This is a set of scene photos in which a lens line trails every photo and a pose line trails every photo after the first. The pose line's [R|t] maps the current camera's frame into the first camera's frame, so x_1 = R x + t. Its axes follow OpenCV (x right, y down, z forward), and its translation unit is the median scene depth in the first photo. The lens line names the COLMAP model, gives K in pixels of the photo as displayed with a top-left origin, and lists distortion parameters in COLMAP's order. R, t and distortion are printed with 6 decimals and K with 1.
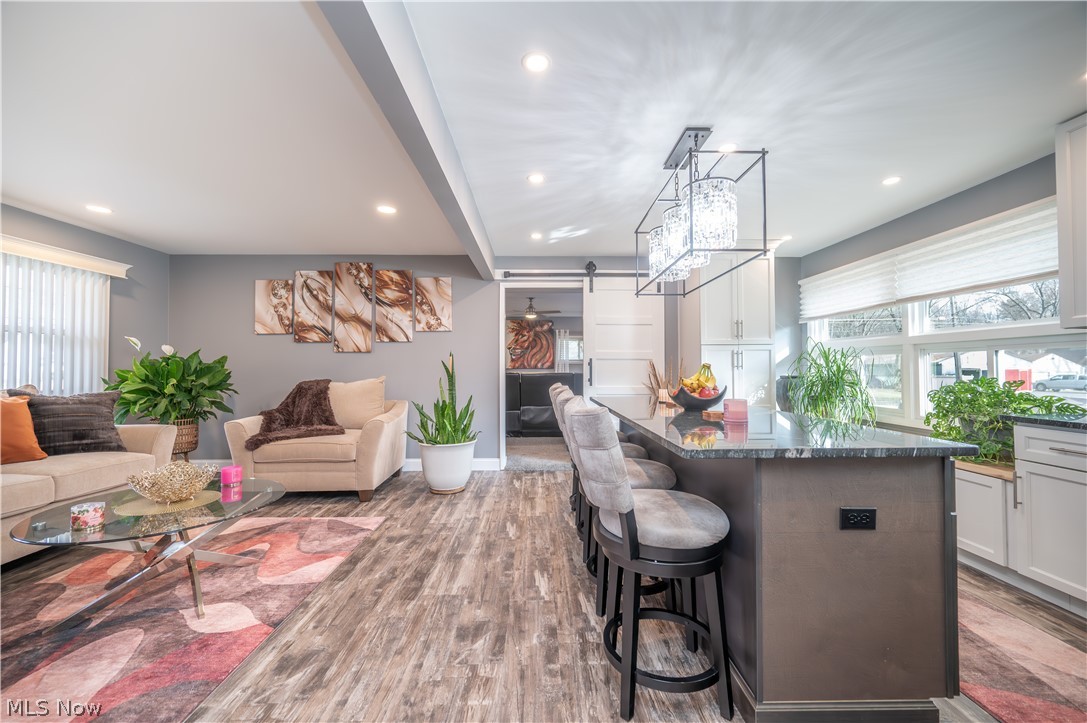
lens RADIAL K [[431.6, 0, 547.6], [0, 431.6, 359.7], [0, 0, 1]] dist [-0.001464, -0.000141]
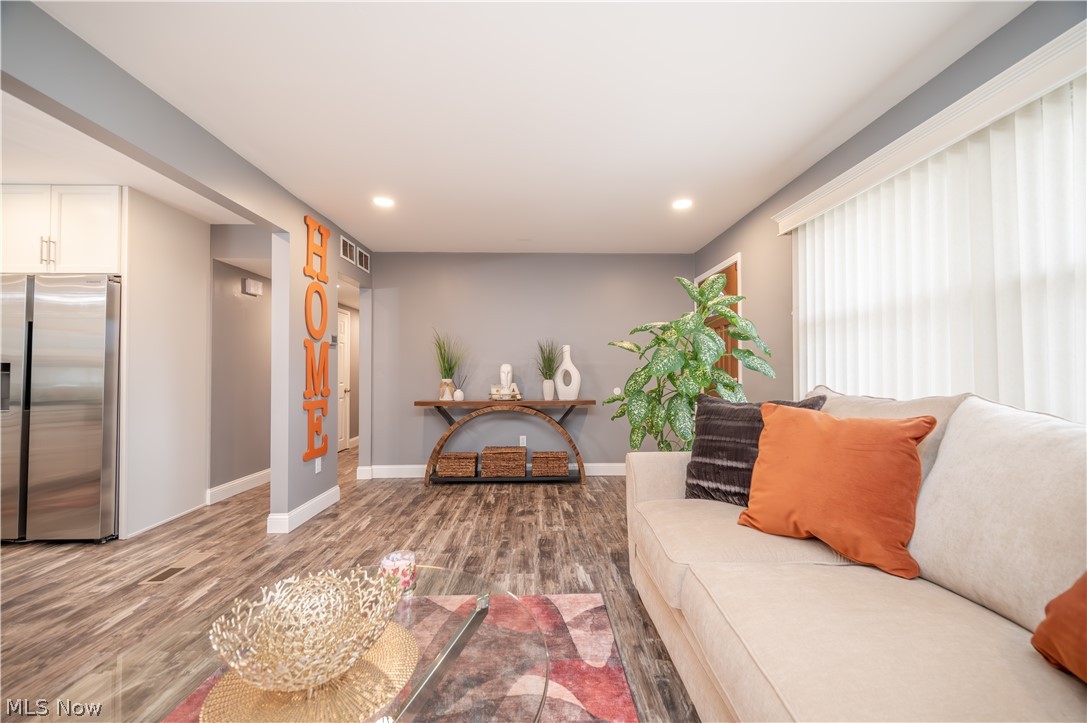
lens RADIAL K [[428.6, 0, 554.7], [0, 428.6, 367.0], [0, 0, 1]] dist [-0.000045, 0.000069]
pose [[-0.999916, 0.004829, -0.012005, -0.589937], [0.005194, 0.999520, -0.030551, 0.020569], [0.011852, -0.030611, -0.999461, 0.770719]]
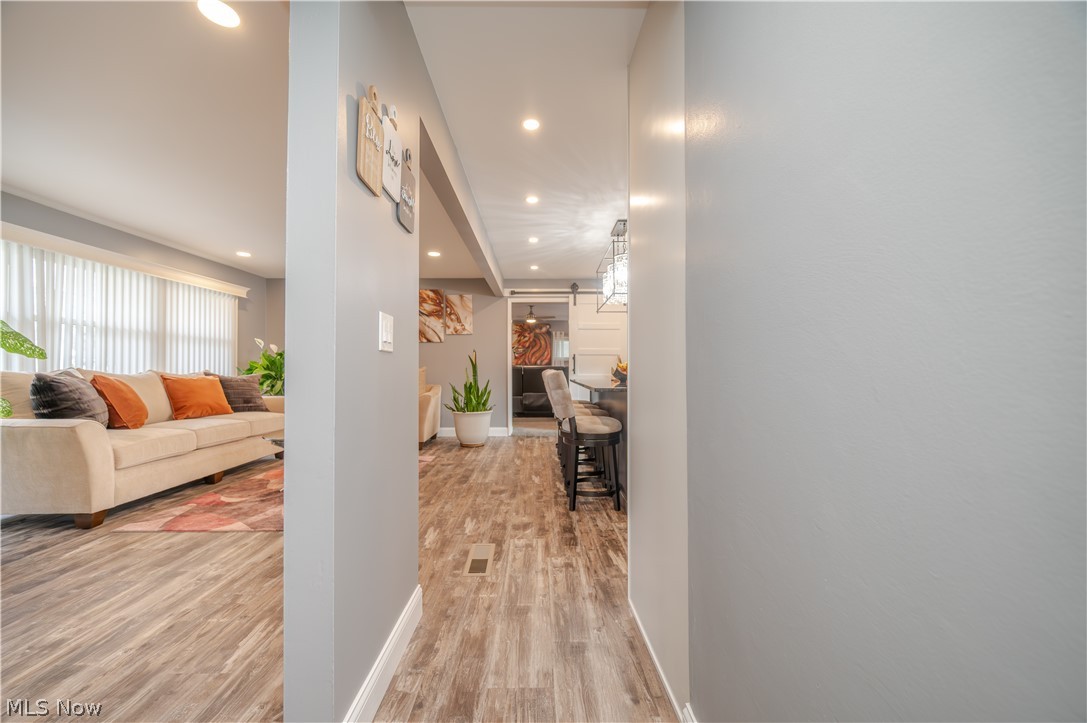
lens RADIAL K [[424.4, 0, 547.1], [0, 424.4, 363.8], [0, 0, 1]] dist [-0.000582, 0.000041]
pose [[0.999994, -0.000603, -0.003471, 0.021523], [0.000637, 0.999953, 0.009695, 0.017242], [0.003465, -0.009697, 0.999947, -0.405708]]
